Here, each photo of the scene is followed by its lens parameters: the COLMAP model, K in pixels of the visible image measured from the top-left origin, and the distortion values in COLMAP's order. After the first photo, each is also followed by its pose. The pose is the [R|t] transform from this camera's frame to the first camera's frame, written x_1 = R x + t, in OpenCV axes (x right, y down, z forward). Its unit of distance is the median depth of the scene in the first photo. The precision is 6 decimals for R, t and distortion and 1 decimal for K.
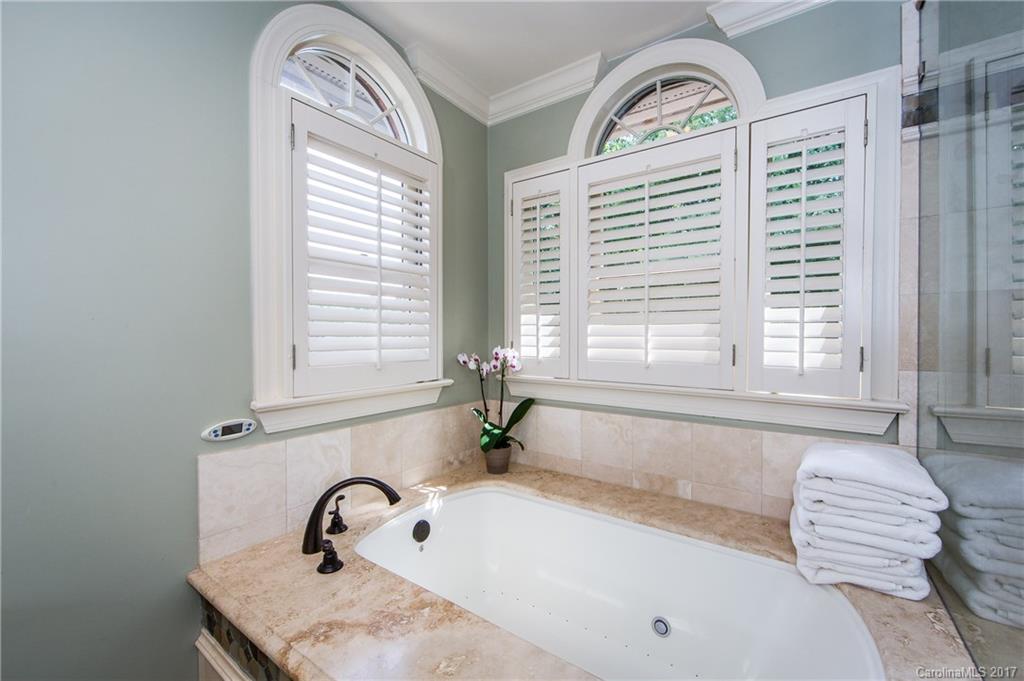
lens RADIAL K [[409.2, 0, 510.3], [0, 409.2, 339.8], [0, 0, 1]] dist [-0.001482, -0.002647]
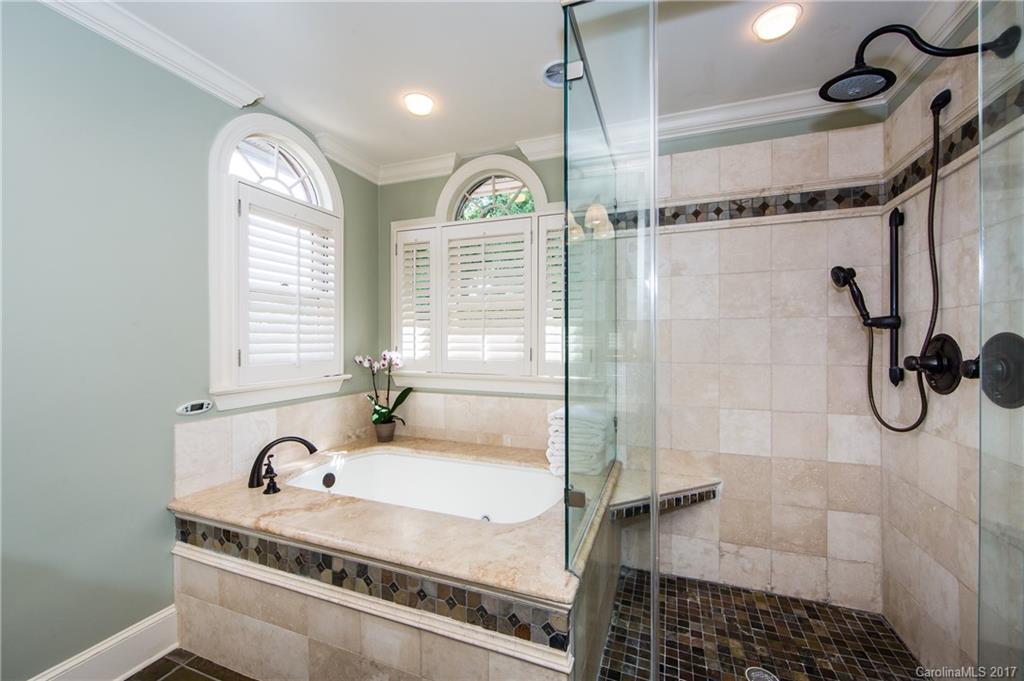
lens RADIAL K [[409.2, 0, 489.5], [0, 409.2, 339.3], [0, 0, 1]] dist [-0.001482, -0.002647]
pose [[0.980113, 0.000152, 0.198439, 0.046270], [0.001978, 0.999943, -0.010539, -0.006013], [-0.198429, 0.010722, 0.980057, -0.492803]]
